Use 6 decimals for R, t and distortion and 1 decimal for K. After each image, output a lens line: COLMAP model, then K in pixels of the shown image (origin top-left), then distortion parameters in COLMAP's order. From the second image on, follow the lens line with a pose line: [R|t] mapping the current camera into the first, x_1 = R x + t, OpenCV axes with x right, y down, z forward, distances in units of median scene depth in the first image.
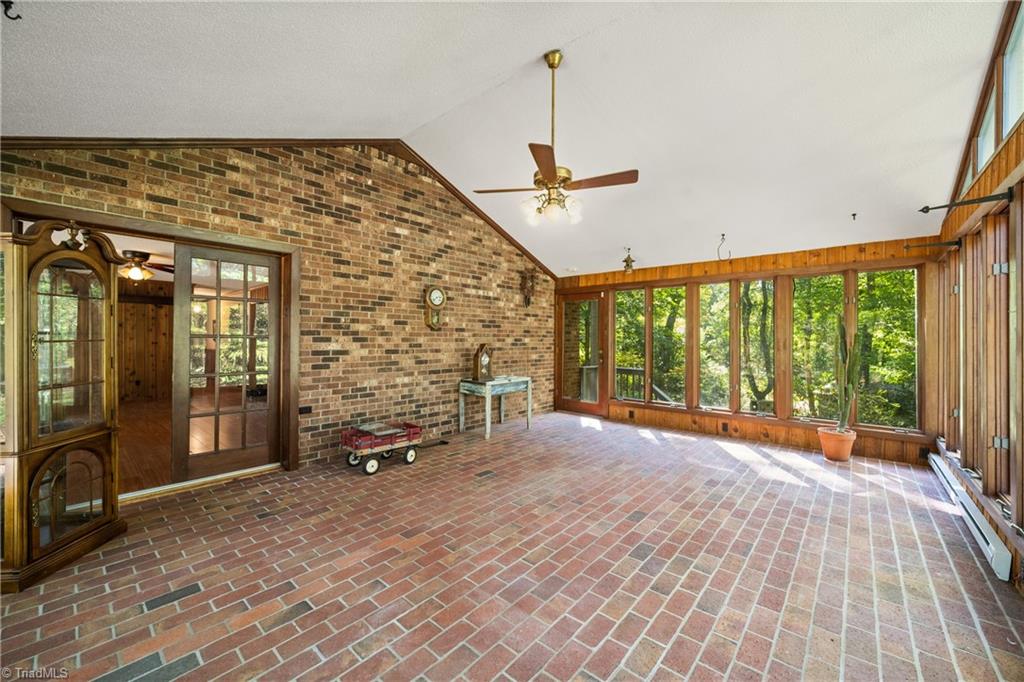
lens RADIAL K [[395.9, 0, 522.3], [0, 395.9, 337.8], [0, 0, 1]] dist [-0.013918, 0.001678]
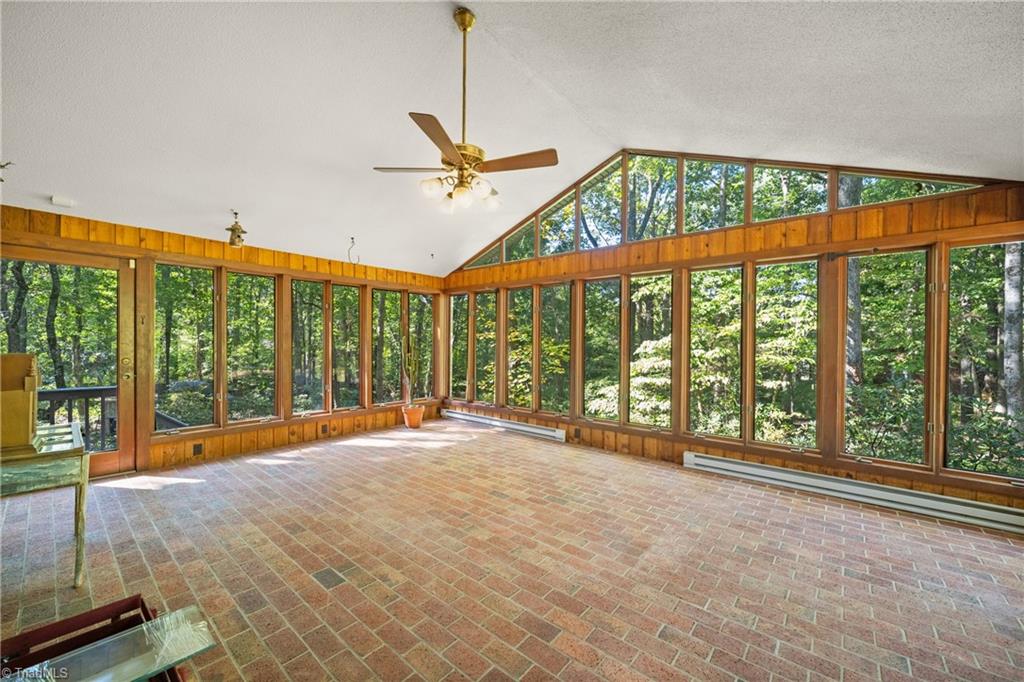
lens RADIAL K [[395.9, 0, 518.8], [0, 395.9, 342.0], [0, 0, 1]] dist [-0.013918, 0.001678]
pose [[-0.012123, -0.007691, 0.999897, -0.855185], [-0.009364, 0.999927, 0.007577, -0.006359], [-0.999883, -0.009271, -0.012194, 0.944351]]
